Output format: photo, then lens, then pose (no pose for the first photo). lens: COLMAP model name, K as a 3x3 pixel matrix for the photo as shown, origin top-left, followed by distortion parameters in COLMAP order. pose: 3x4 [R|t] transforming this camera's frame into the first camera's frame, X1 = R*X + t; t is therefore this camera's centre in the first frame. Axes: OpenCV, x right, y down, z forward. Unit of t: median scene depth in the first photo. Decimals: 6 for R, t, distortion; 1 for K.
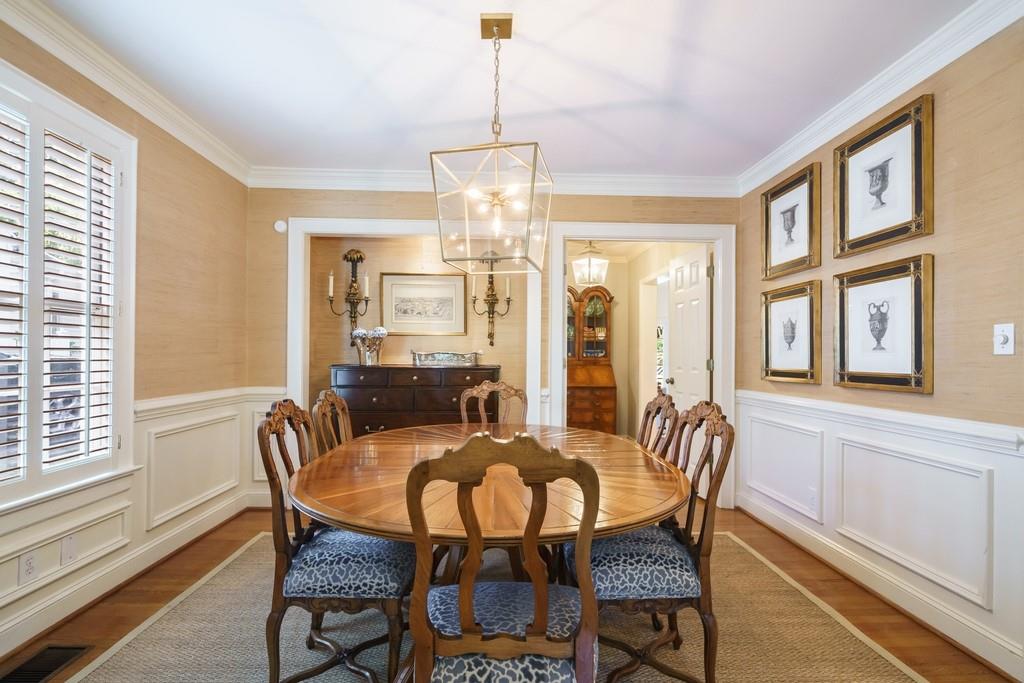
lens RADIAL K [[468.7, 0, 514.3], [0, 468.7, 354.4], [0, 0, 1]] dist [-0.000221, -0.000664]
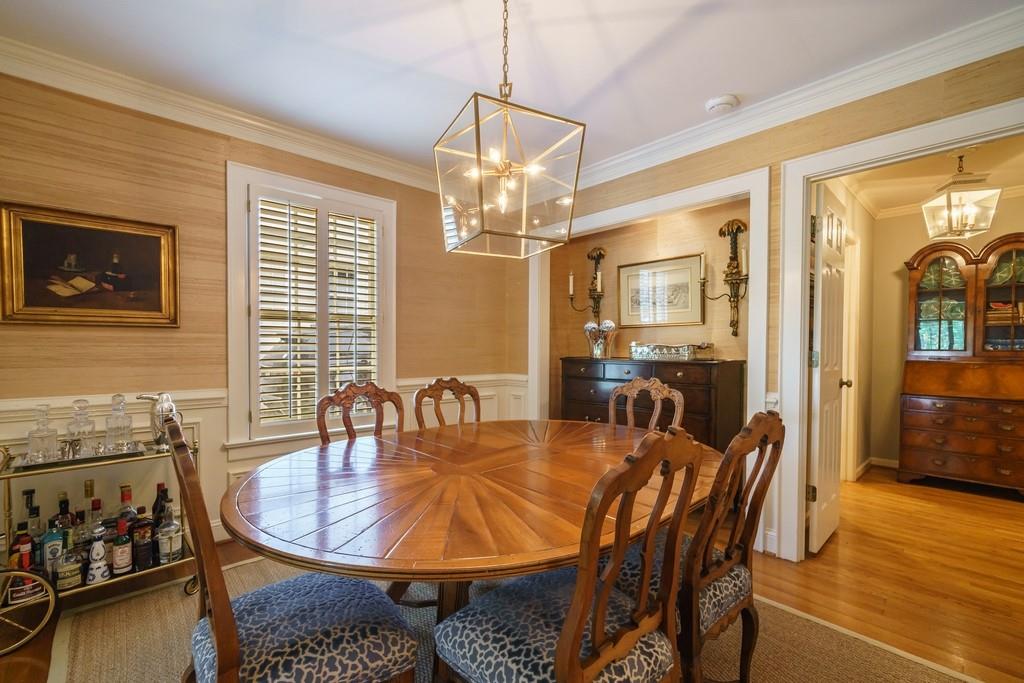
lens RADIAL K [[435.5, 0, 504.1], [0, 435.5, 353.9], [0, 0, 1]] dist [-0.001373, -0.000178]
pose [[0.658610, 0.006860, -0.752453, 0.382148], [0.002558, 0.999932, 0.011354, 0.004402], [0.752480, -0.009402, 0.658548, 0.296360]]
